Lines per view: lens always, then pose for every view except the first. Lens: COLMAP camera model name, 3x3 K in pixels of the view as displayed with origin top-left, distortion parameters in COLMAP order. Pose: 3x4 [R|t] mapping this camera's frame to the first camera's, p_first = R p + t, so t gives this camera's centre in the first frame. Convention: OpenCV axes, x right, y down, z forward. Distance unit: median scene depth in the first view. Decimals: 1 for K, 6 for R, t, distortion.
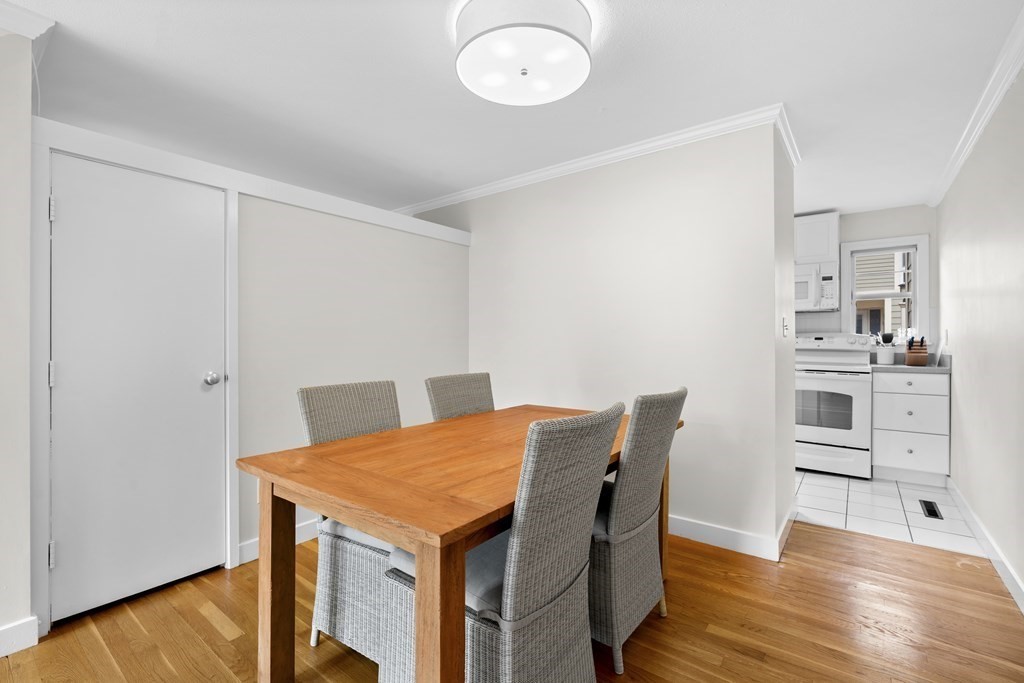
lens RADIAL K [[457.5, 0, 508.6], [0, 457.5, 341.6], [0, 0, 1]] dist [-0.005434, 0.000457]
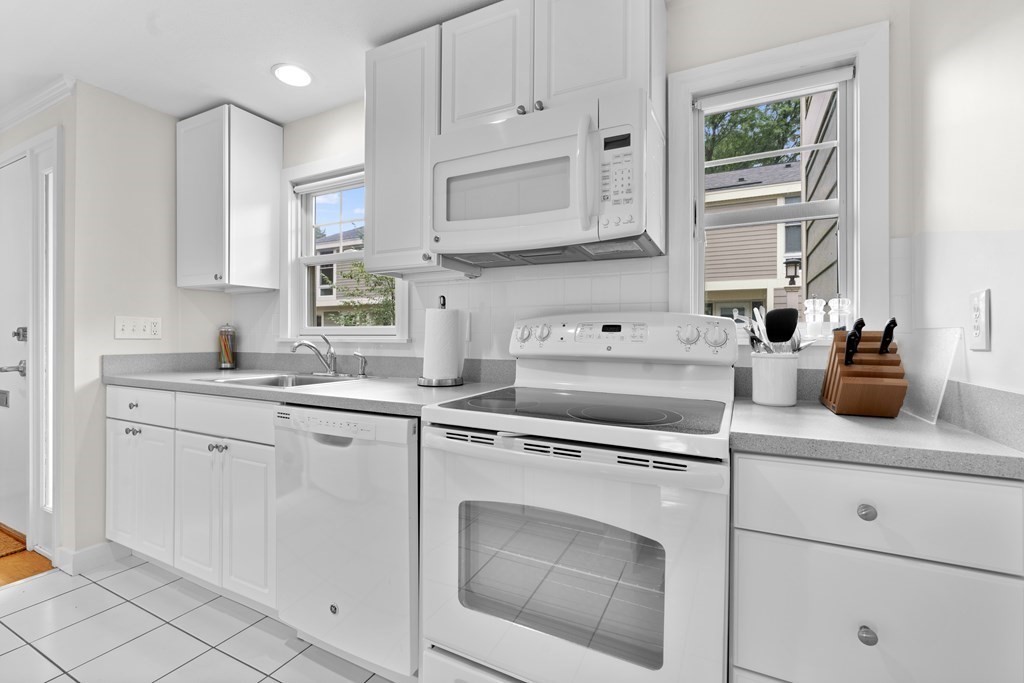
lens RADIAL K [[457.5, 0, 510.3], [0, 457.5, 339.4], [0, 0, 1]] dist [-0.005434, 0.000457]
pose [[0.983890, 0.003528, 0.178738, 0.566178], [-0.004193, 0.999986, 0.003345, 0.001642], [-0.178723, -0.004041, 0.983891, 0.692519]]
